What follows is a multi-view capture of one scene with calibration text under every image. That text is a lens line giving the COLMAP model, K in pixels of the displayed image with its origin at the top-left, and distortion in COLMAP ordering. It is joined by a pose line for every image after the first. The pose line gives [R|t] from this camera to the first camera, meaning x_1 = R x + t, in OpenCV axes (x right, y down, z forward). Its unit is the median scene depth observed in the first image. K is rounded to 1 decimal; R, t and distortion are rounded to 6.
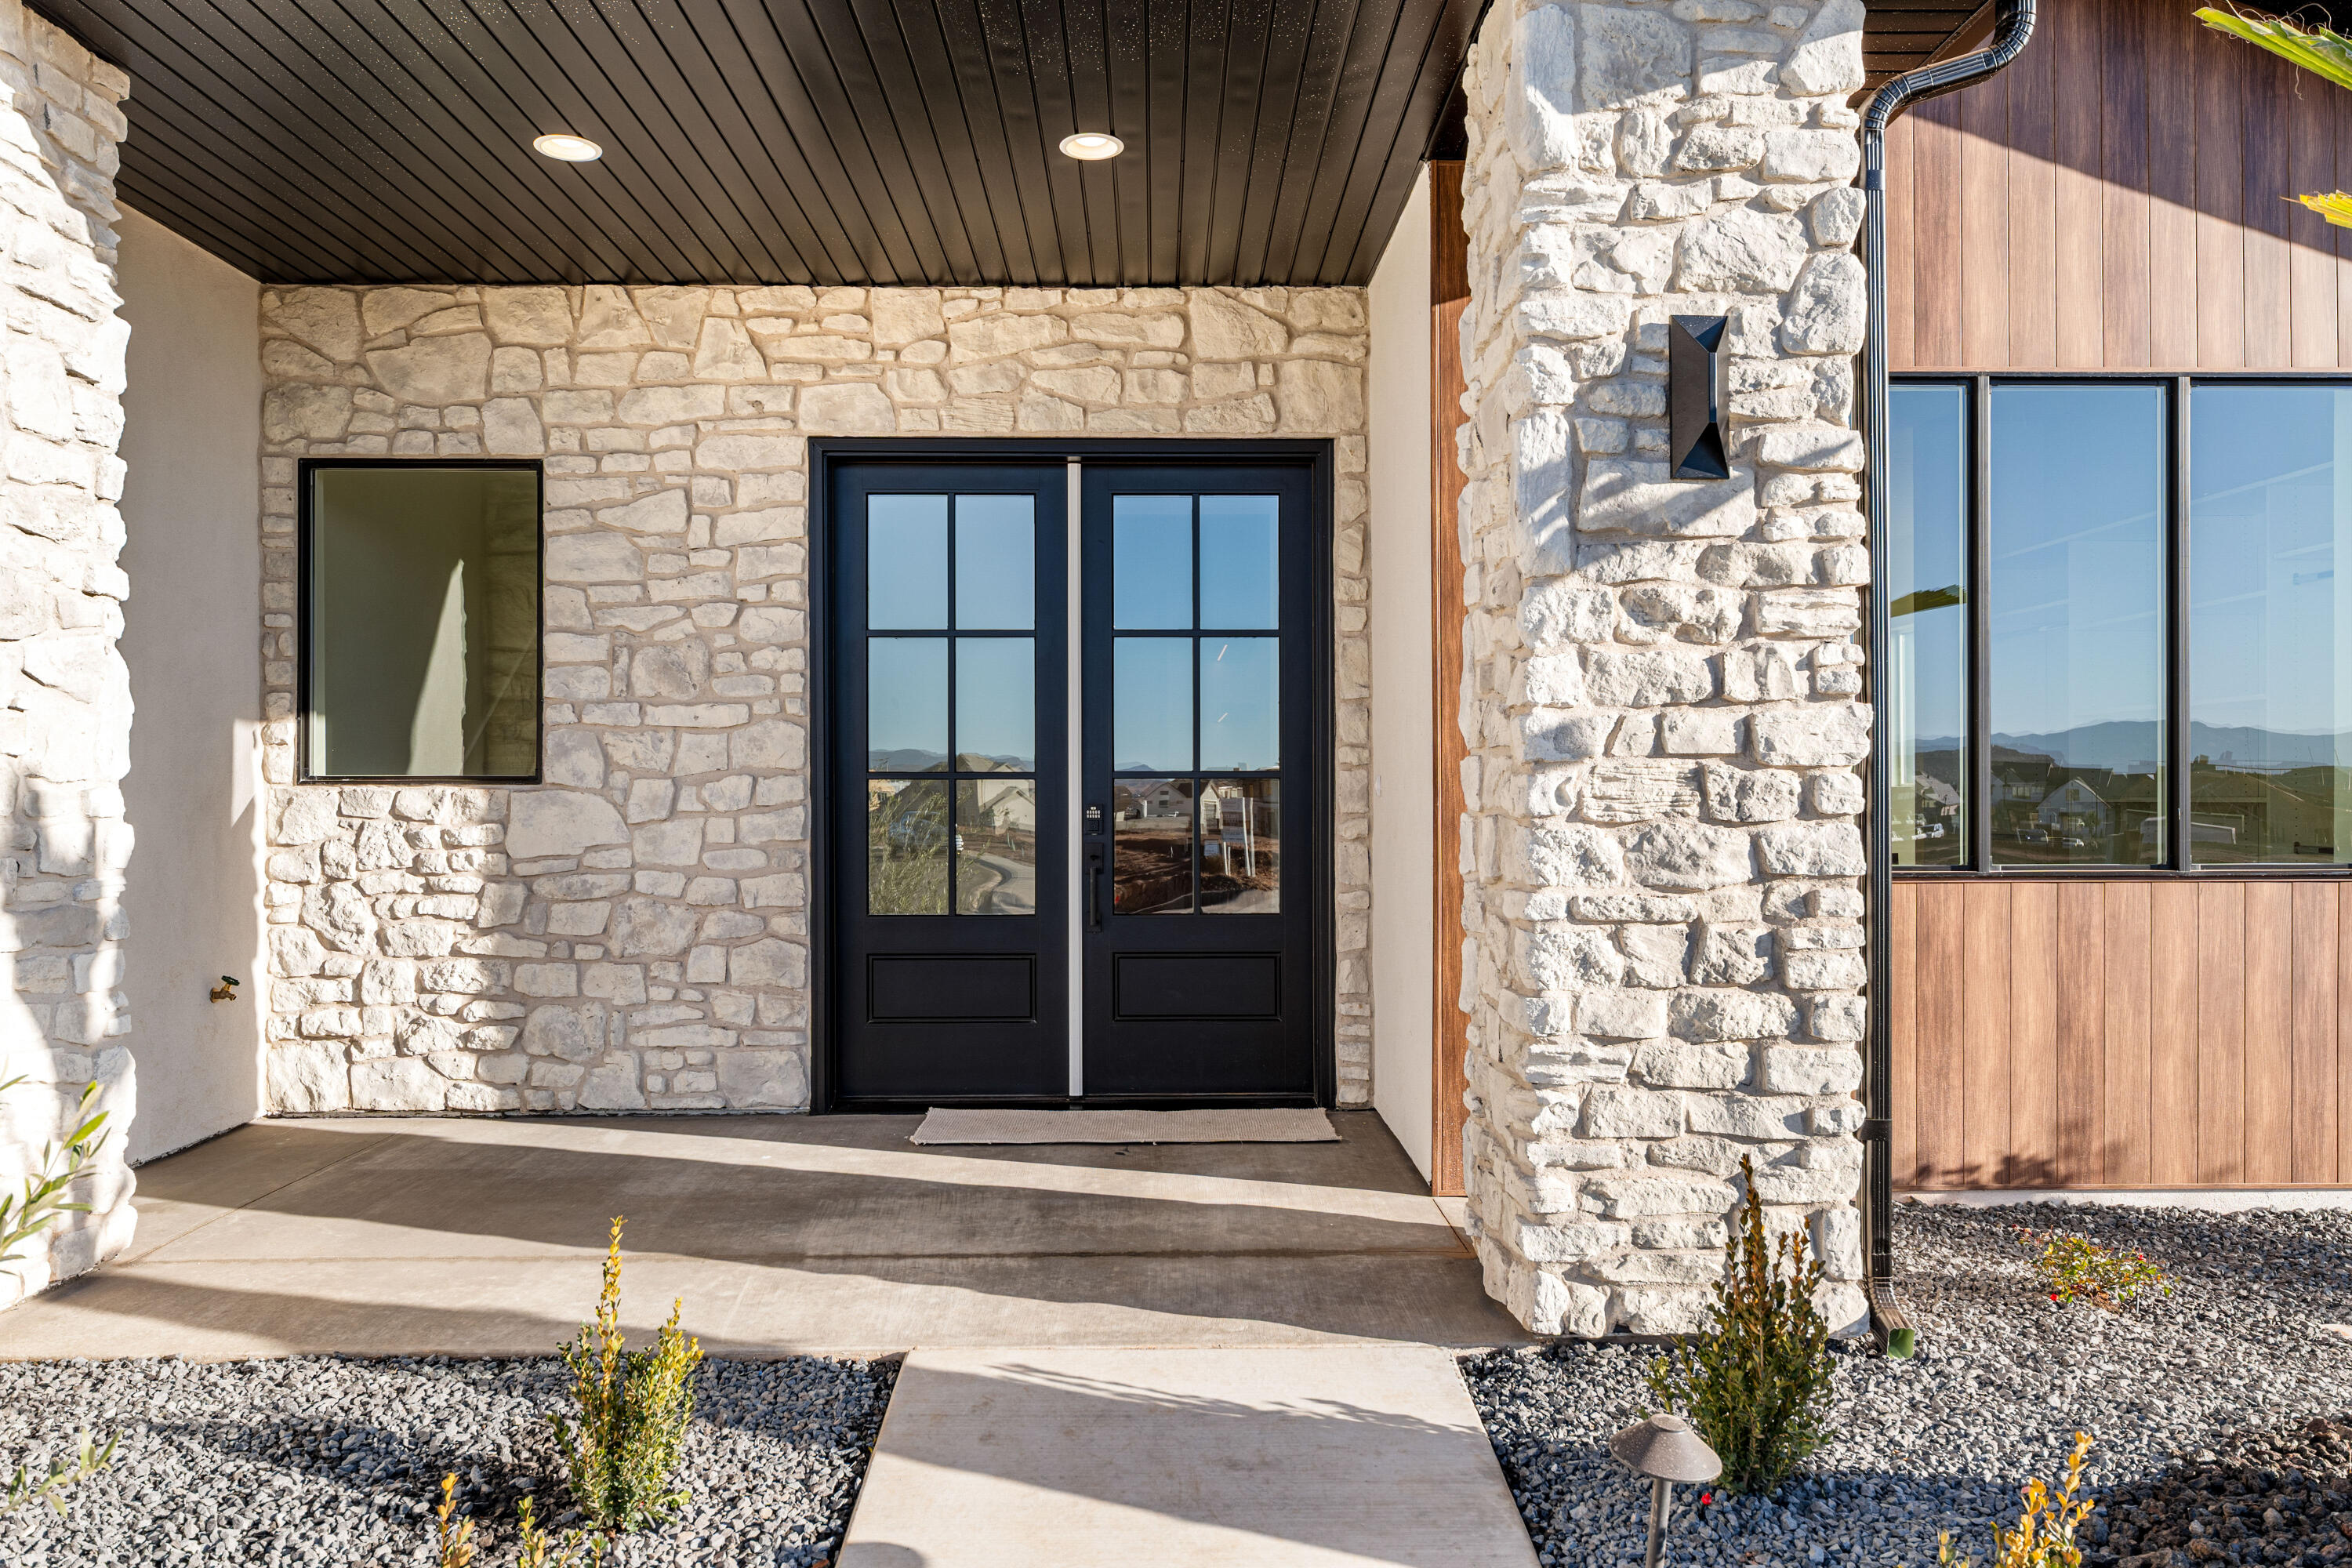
lens RADIAL K [[1625.8, 0, 1163.3], [0, 1625.8, 799.3], [0, 0, 1]] dist [0.003879, -0.000485]
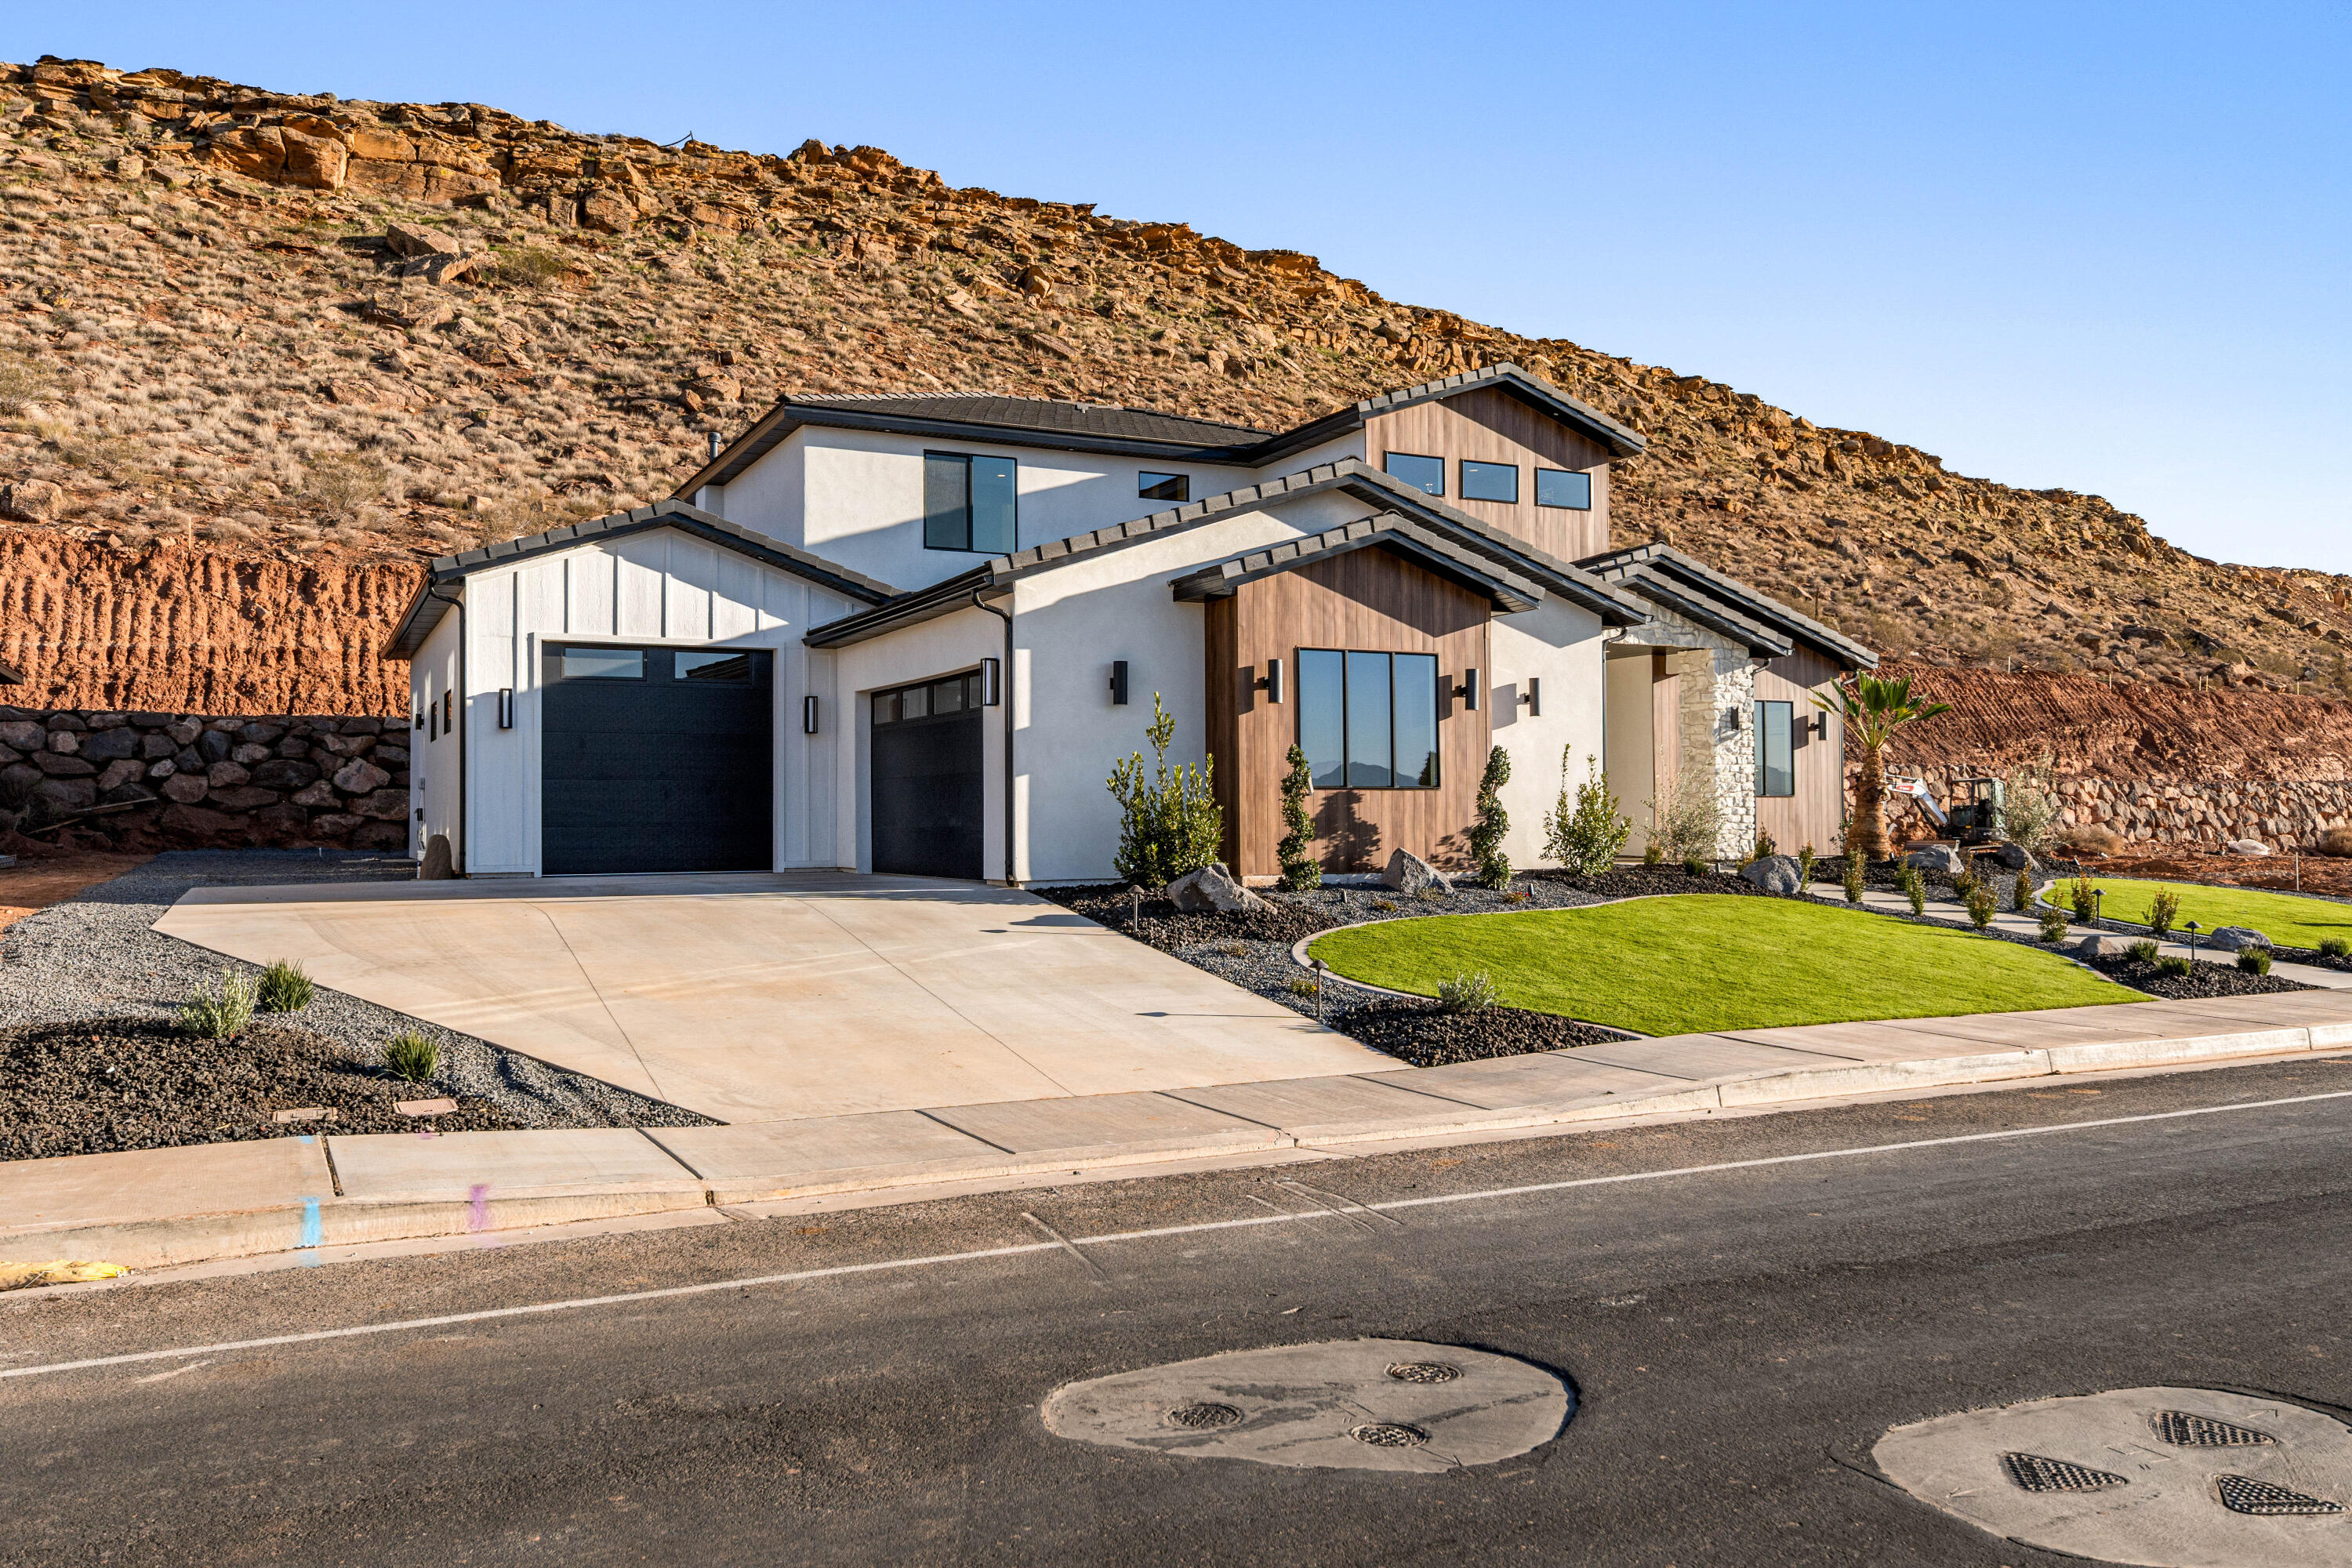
lens RADIAL K [[1783.0, 0, 1138.9], [0, 1783.0, 767.4], [0, 0, 1]] dist [0.002613, -0.001410]
pose [[0.909226, 0.012984, 0.416101, -3.578946], [0.001271, 0.999422, -0.033964, 0.144147], [-0.416301, 0.031410, 0.908684, -3.354322]]
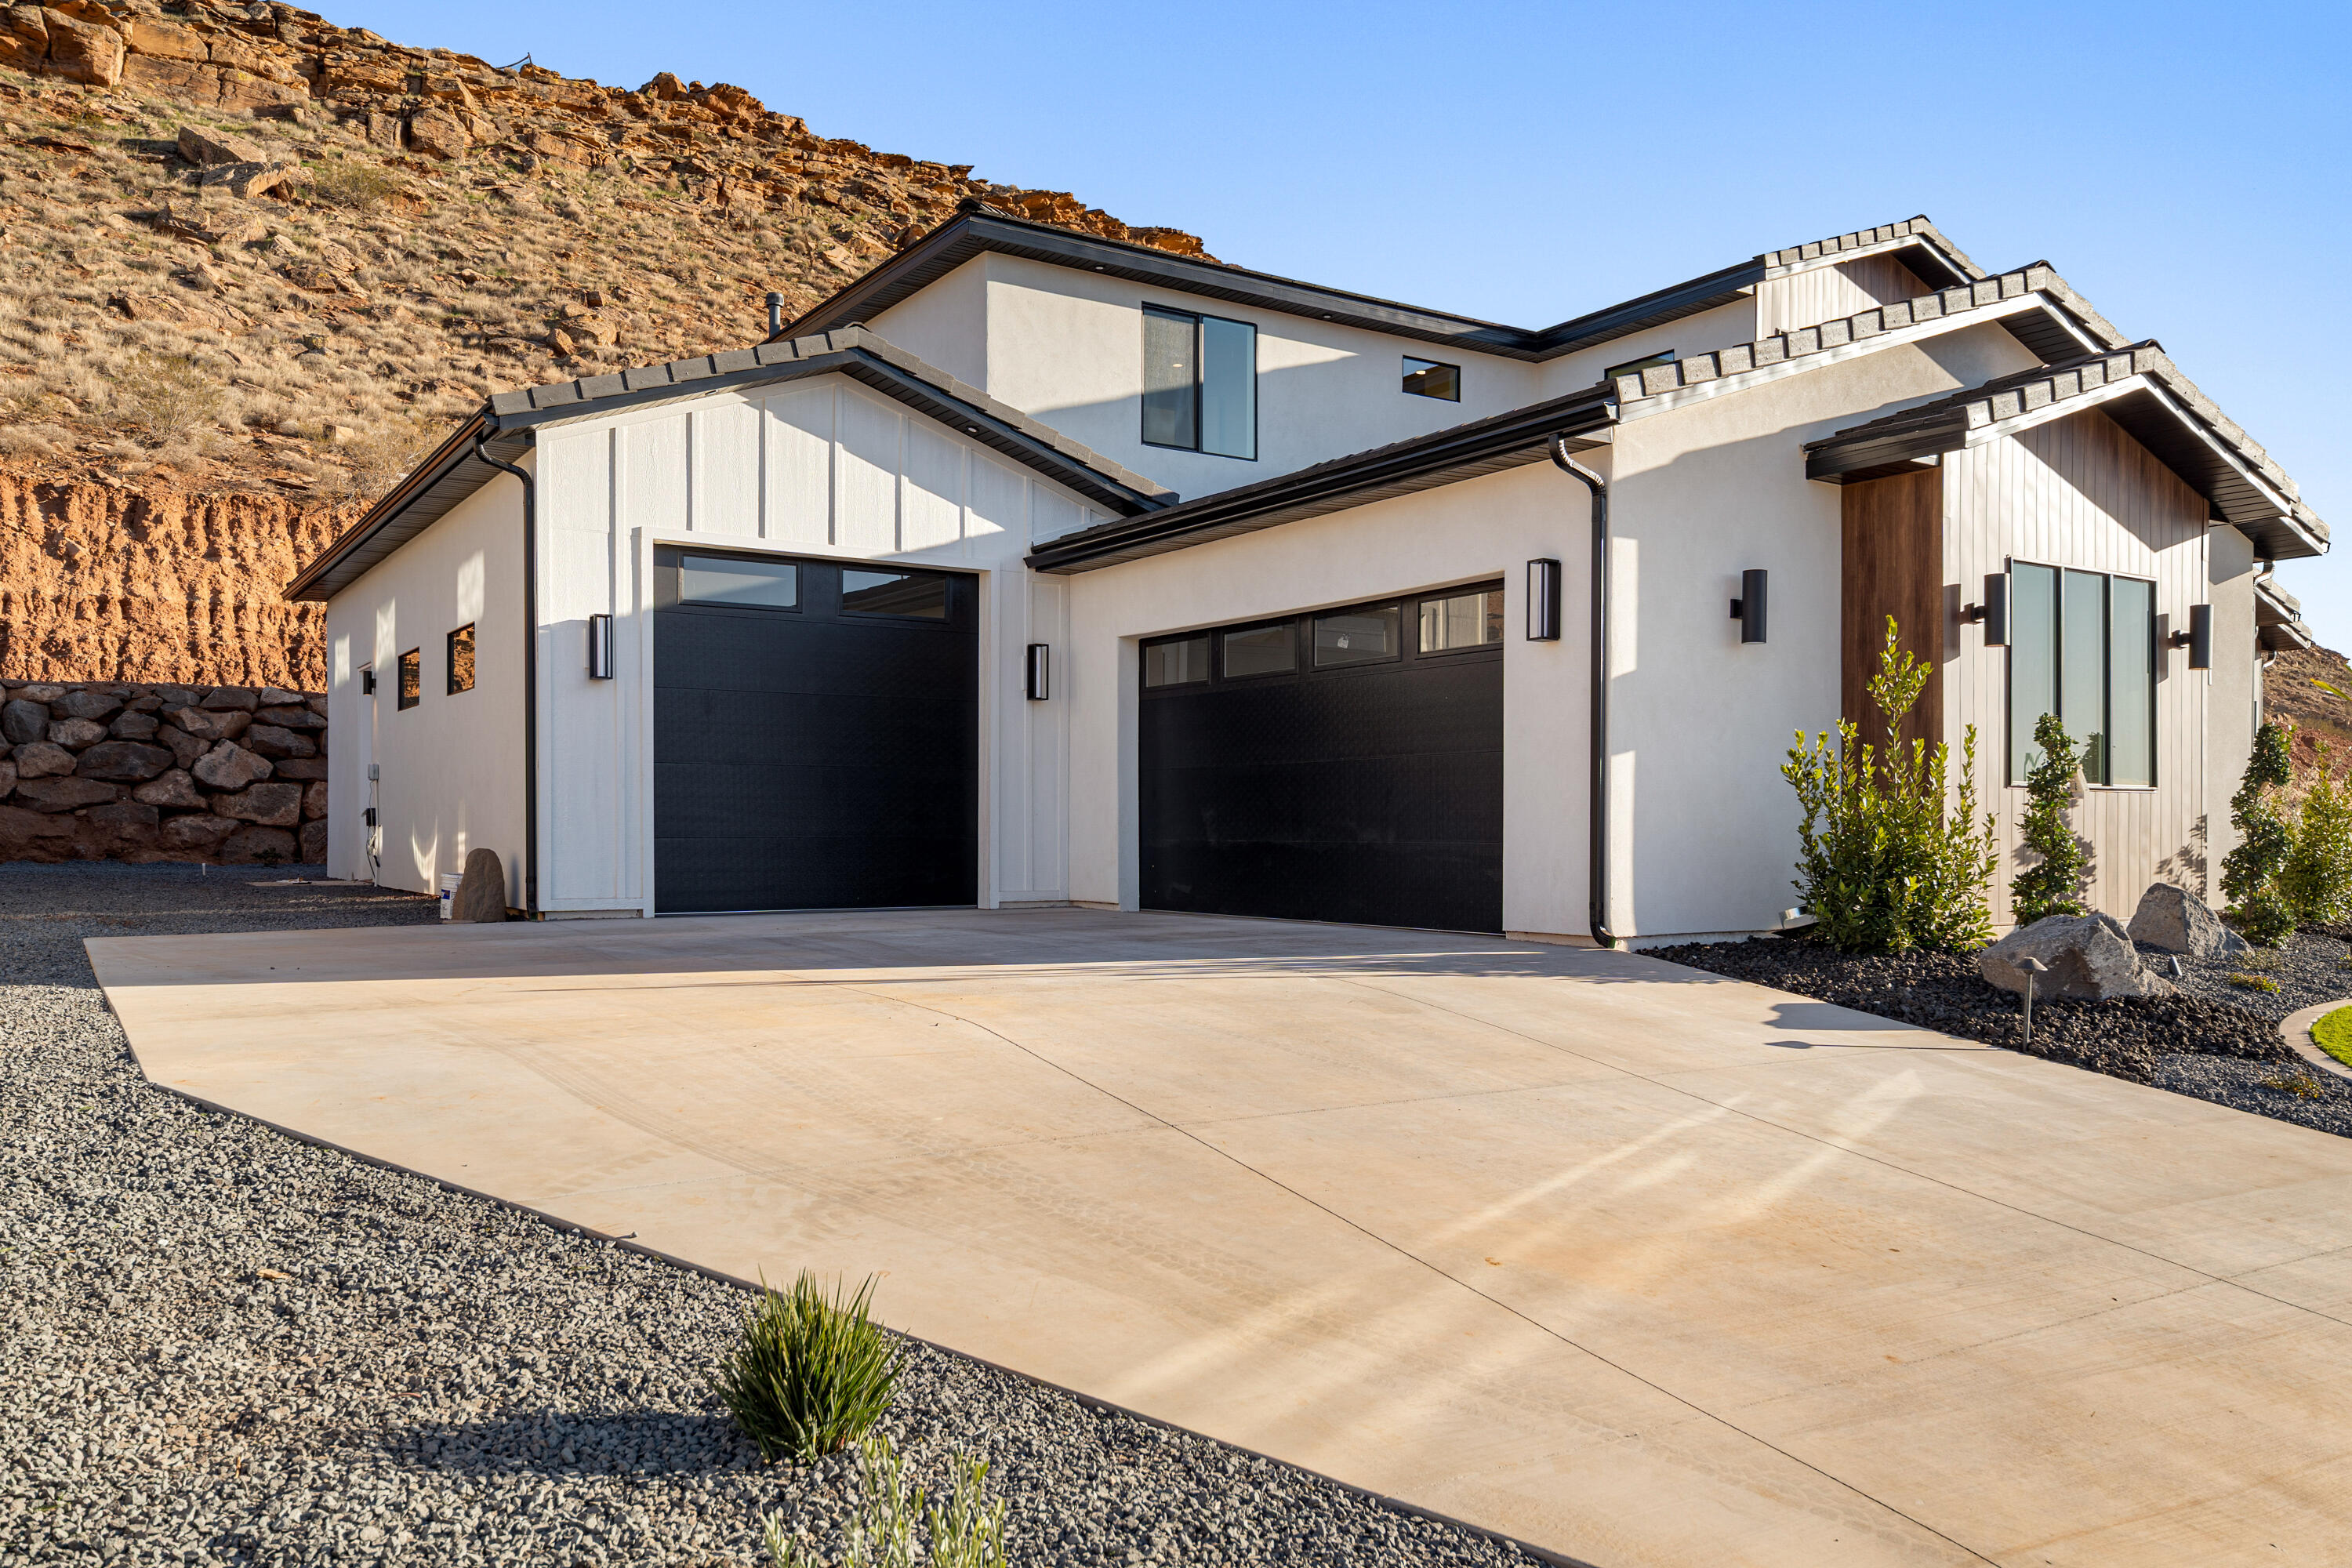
lens RADIAL K [[1768.9, 0, 1152.1], [0, 1768.9, 845.2], [0, 0, 1]] dist [-0.001628, 0.001342]
pose [[0.851602, 0.002954, 0.524180, -3.883640], [-0.005531, 0.999979, 0.003351, 0.137925], [-0.524159, -0.005753, 0.851601, -1.381859]]
